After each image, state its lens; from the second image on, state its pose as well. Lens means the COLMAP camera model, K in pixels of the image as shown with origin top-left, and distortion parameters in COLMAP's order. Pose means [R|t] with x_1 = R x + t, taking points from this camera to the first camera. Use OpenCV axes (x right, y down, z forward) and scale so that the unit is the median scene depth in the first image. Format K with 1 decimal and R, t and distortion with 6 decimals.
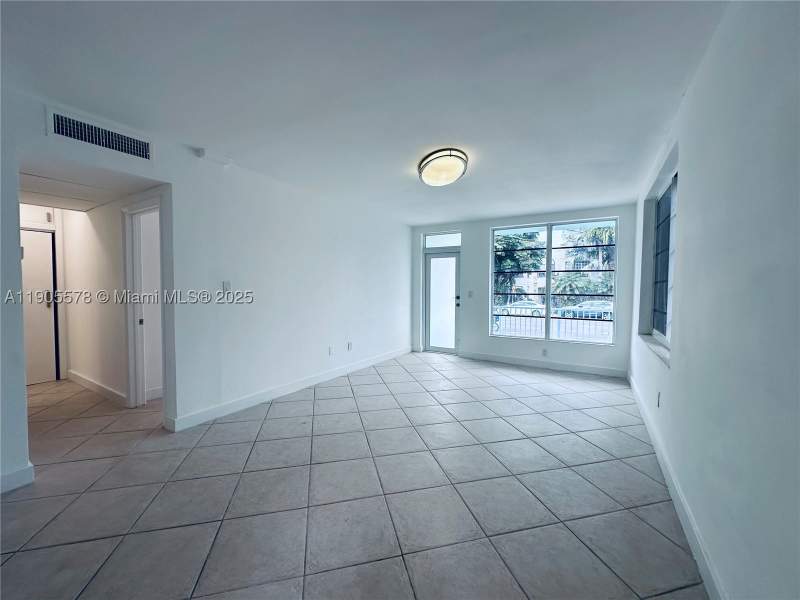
lens RADIAL K [[319.3, 0, 400.0], [0, 319.3, 300.0], [0, 0, 1]] dist [-0.003315, 0.000049]
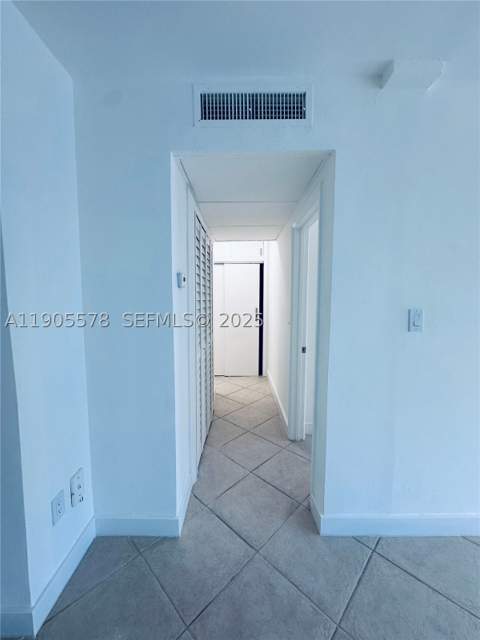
lens RADIAL K [[255.5, 0, 240.0], [0, 255.5, 320.0], [0, 0, 1]] dist [-0.003315, 0.000049]
pose [[0.522298, 0.069302, -0.849942, -0.198106], [-0.031285, 0.997579, 0.062115, -0.035628], [0.852189, -0.005852, 0.523202, 0.310346]]
